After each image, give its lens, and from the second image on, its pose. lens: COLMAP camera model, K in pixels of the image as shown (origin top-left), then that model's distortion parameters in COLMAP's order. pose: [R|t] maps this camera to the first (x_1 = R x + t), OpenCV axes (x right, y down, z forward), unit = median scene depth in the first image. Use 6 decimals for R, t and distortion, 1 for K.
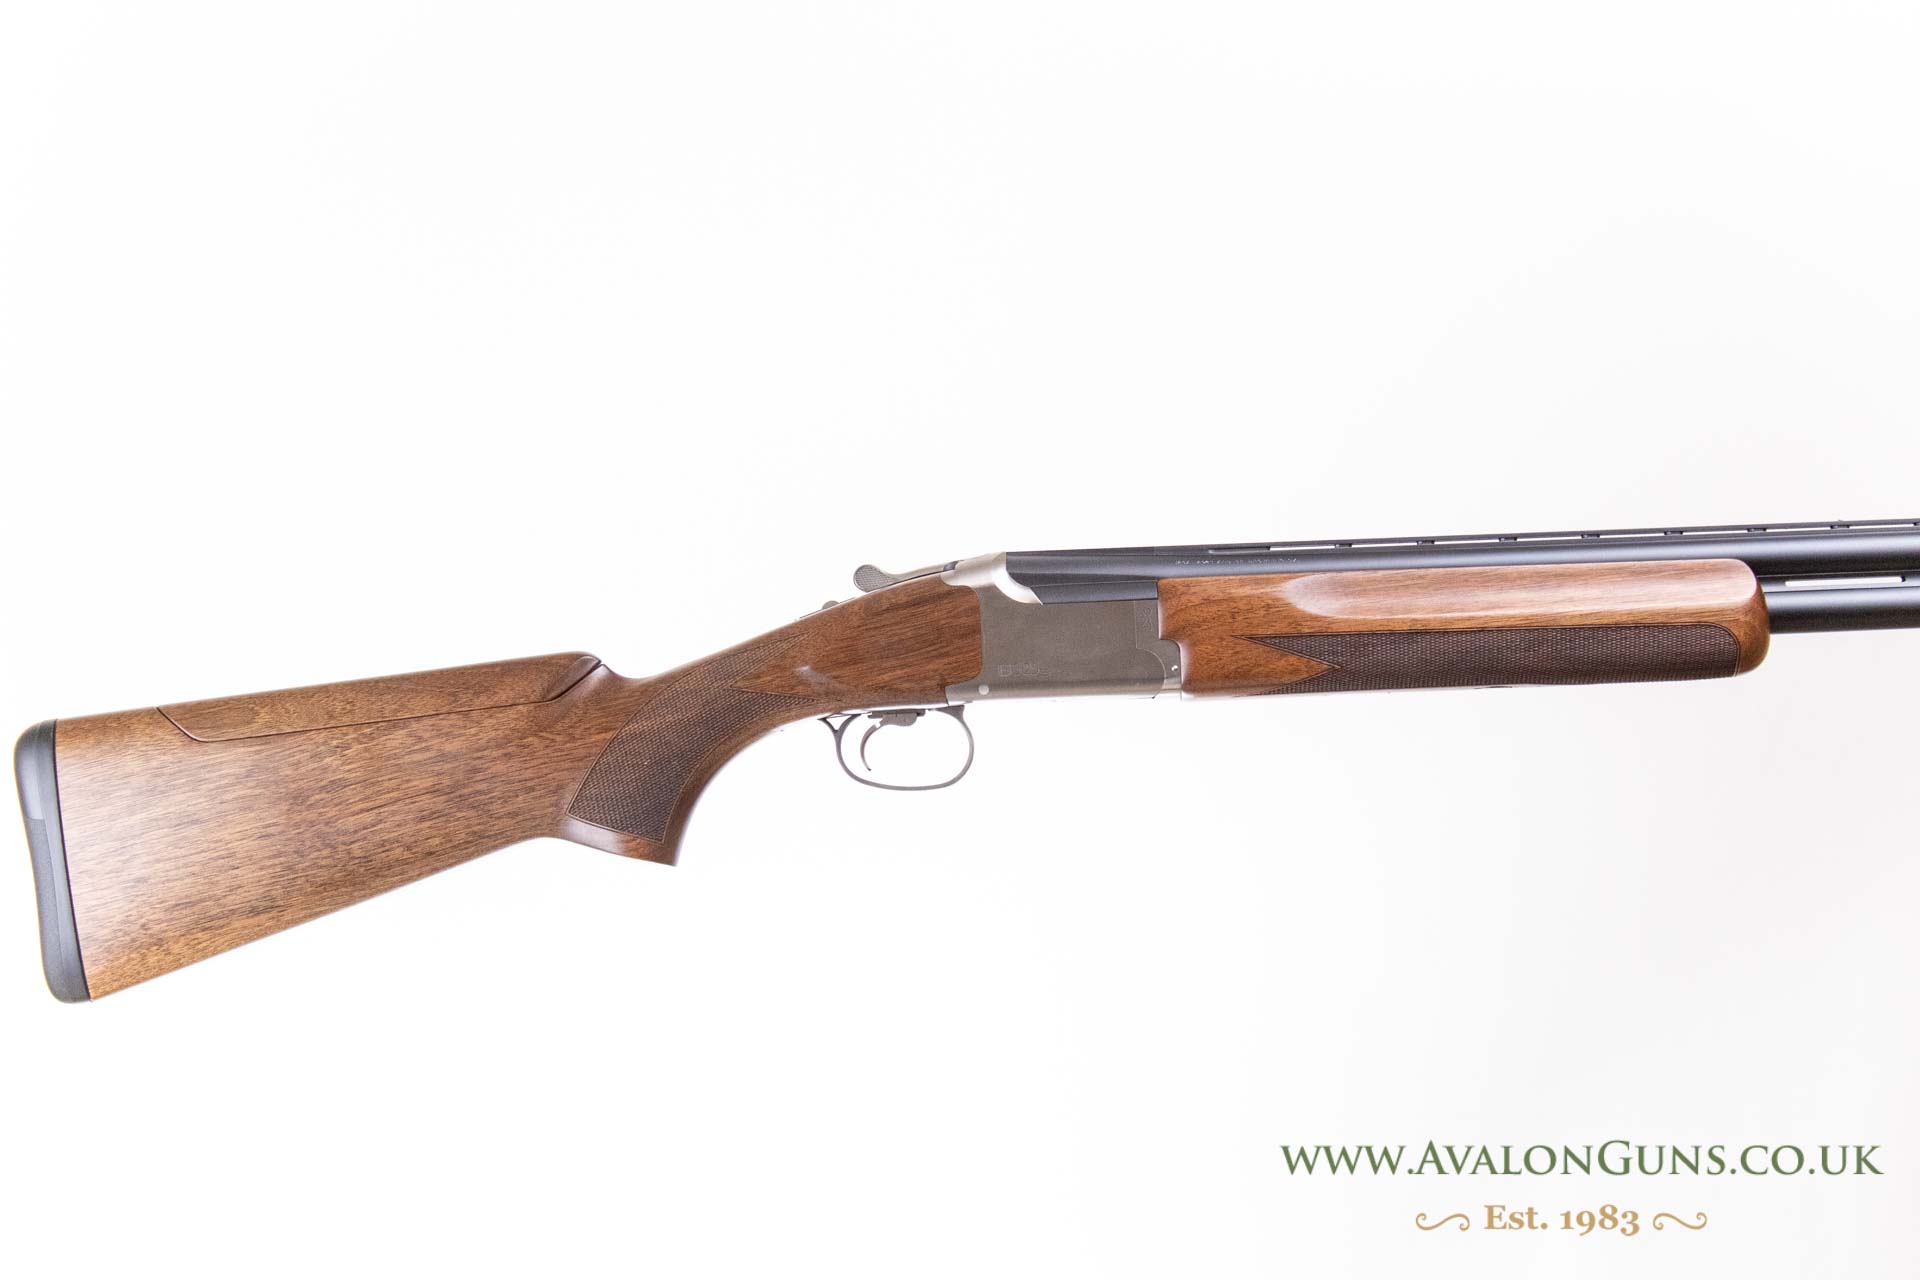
lens RADIAL K [[4482.3, 0, 960.0], [0, 4482.3, 640.0], [0, 0, 1]] dist [0.027033, 0.171345]
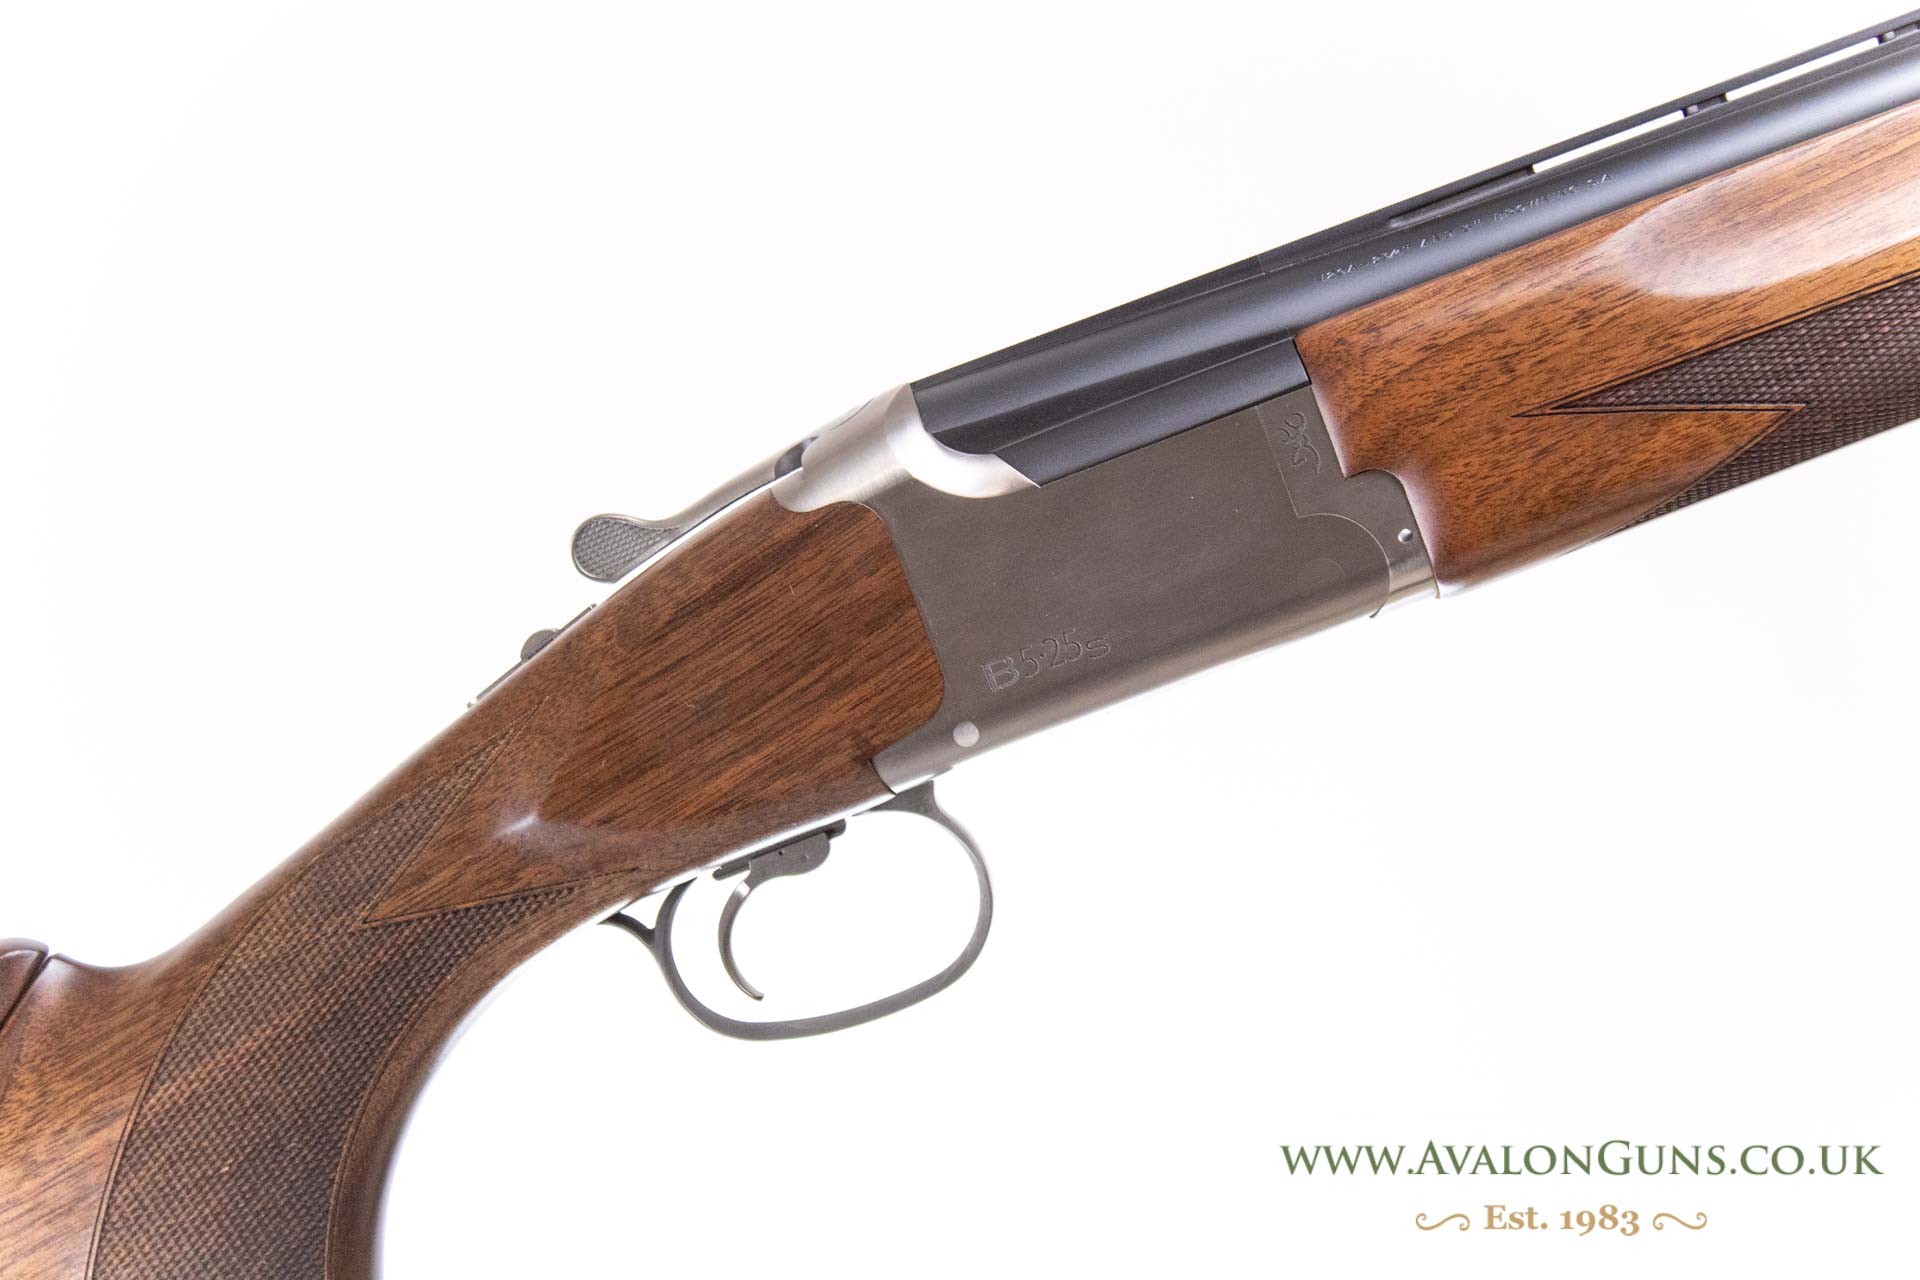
lens RADIAL K [[4191.0, 0, 960.0], [0, 4191.0, 640.0], [0, 0, 1]] dist [0.068946, 0.075143]
pose [[0.949853, -0.312590, -0.008169, 0.010479], [0.311582, 0.943939, 0.109069, -0.037895], [-0.026383, -0.106145, 0.994001, 0.628136]]
